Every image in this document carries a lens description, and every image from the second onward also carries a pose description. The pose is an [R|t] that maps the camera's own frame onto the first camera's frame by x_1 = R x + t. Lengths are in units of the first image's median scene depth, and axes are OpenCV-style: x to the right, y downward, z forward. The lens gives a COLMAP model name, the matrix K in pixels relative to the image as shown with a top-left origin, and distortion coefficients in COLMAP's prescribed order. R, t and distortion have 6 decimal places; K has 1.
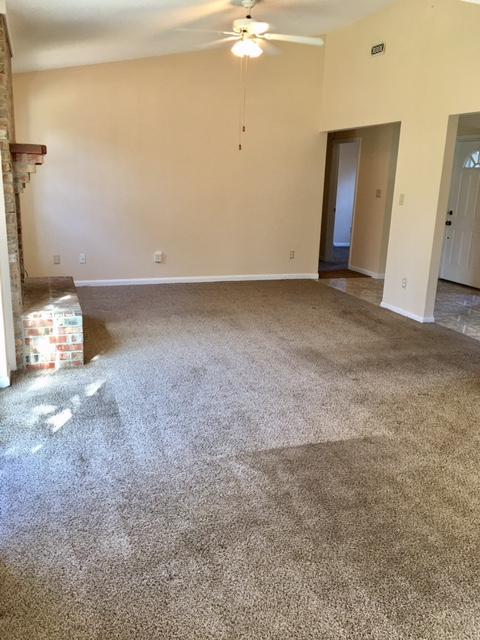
lens RADIAL K [[545.9, 0, 244.6], [0, 545.9, 308.2], [0, 0, 1]] dist [0.084435, -0.119293]
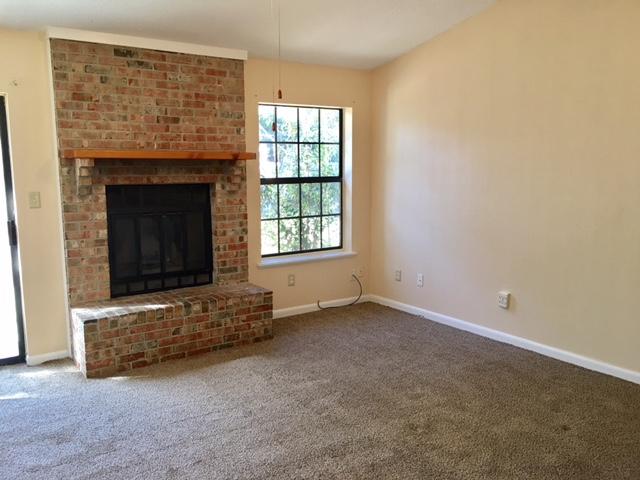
lens RADIAL K [[543.9, 0, 310.5], [0, 543.9, 237.4], [0, 0, 1]] dist [0.085909, -0.118805]
pose [[0.240641, 0.095321, -0.965922, 0.601163], [-0.215493, 0.975576, 0.042588, -0.221778], [0.946390, 0.197901, 0.255305, 0.971877]]
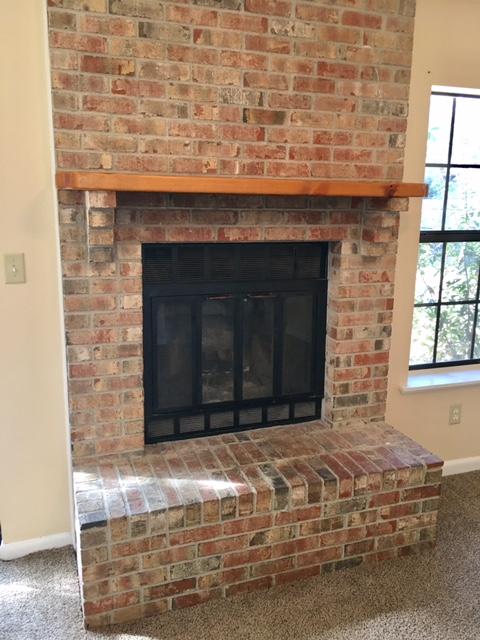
lens RADIAL K [[545.9, 0, 244.6], [0, 545.9, 308.2], [0, 0, 1]] dist [0.084435, -0.119293]
pose [[-0.008120, 0.166408, -0.986024, 0.110498], [-0.250671, 0.954233, 0.163107, -0.240365], [0.968038, 0.248492, 0.033966, 0.949709]]
